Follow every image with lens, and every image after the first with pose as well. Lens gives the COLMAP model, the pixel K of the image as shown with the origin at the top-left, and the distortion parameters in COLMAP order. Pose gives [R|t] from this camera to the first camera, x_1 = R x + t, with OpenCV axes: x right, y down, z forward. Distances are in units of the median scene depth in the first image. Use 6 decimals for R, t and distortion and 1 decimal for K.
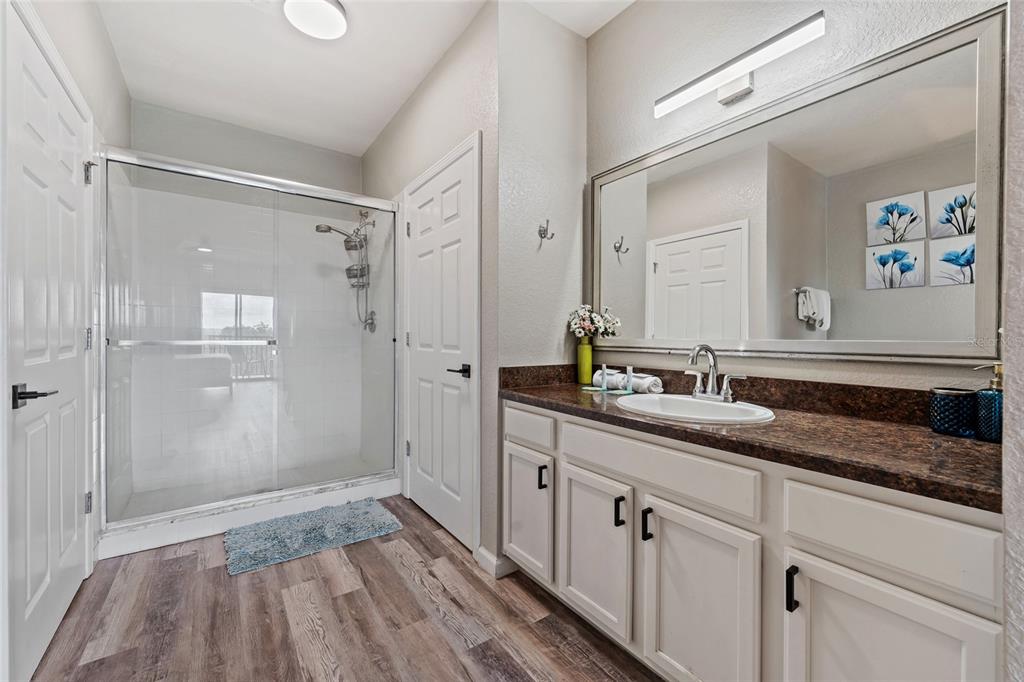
lens RADIAL K [[415.5, 0, 503.4], [0, 415.5, 350.4], [0, 0, 1]] dist [-0.000026, -0.000375]
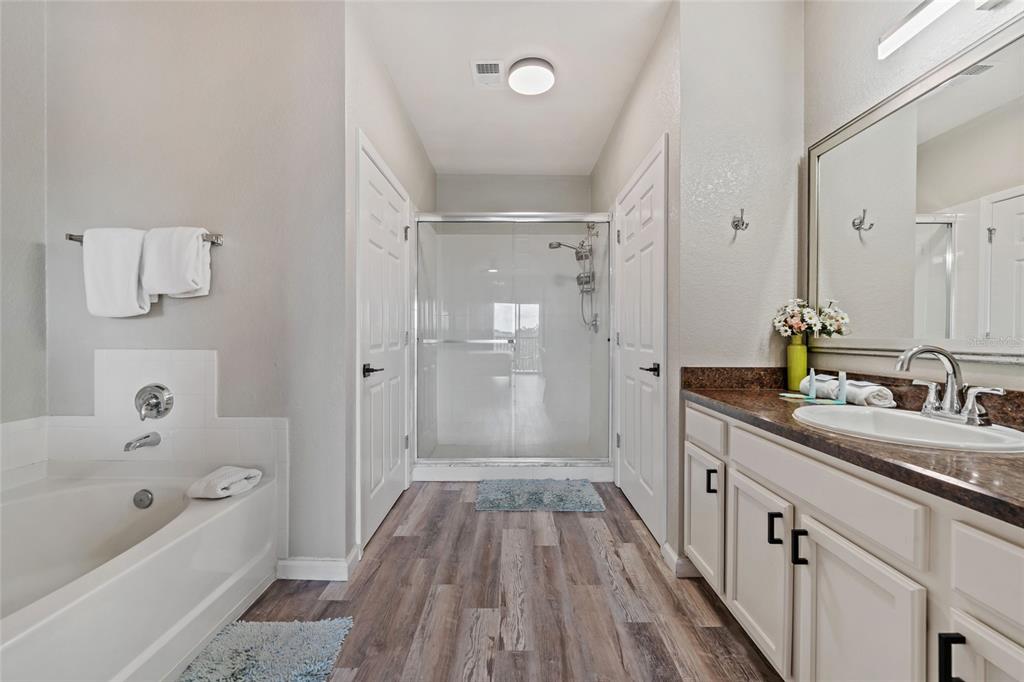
lens RADIAL K [[415.5, 0, 510.1], [0, 415.5, 356.9], [0, 0, 1]] dist [-0.000026, -0.000375]
pose [[0.811052, 0.025661, -0.584410, 0.234578], [-0.017293, 0.999653, 0.019895, 0.004136], [0.584718, -0.006030, 0.811214, -0.050400]]
